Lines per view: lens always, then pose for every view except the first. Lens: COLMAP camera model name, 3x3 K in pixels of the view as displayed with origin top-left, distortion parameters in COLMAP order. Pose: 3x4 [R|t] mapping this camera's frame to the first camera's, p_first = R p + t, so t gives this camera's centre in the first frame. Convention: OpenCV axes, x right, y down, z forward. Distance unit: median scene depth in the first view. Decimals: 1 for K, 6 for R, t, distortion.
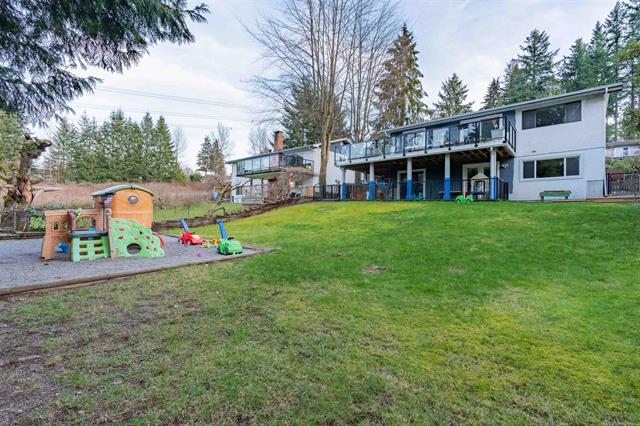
lens RADIAL K [[292.5, 0, 320.0], [0, 292.5, 213.0], [0, 0, 1]] dist [0.002354, 0.000380]
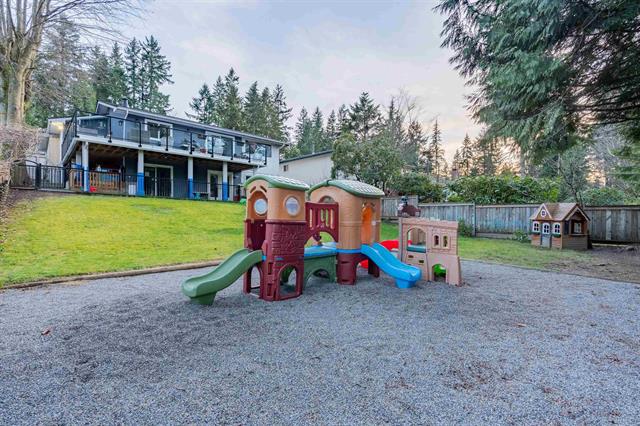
lens RADIAL K [[292.5, 0, 320.0], [0, 292.5, 213.0], [0, 0, 1]] dist [0.002354, 0.000380]
pose [[0.122227, -0.008856, 0.992463, -0.583123], [-0.008530, 0.999914, 0.009973, -0.005768], [-0.992465, -0.009684, 0.122141, 0.367940]]
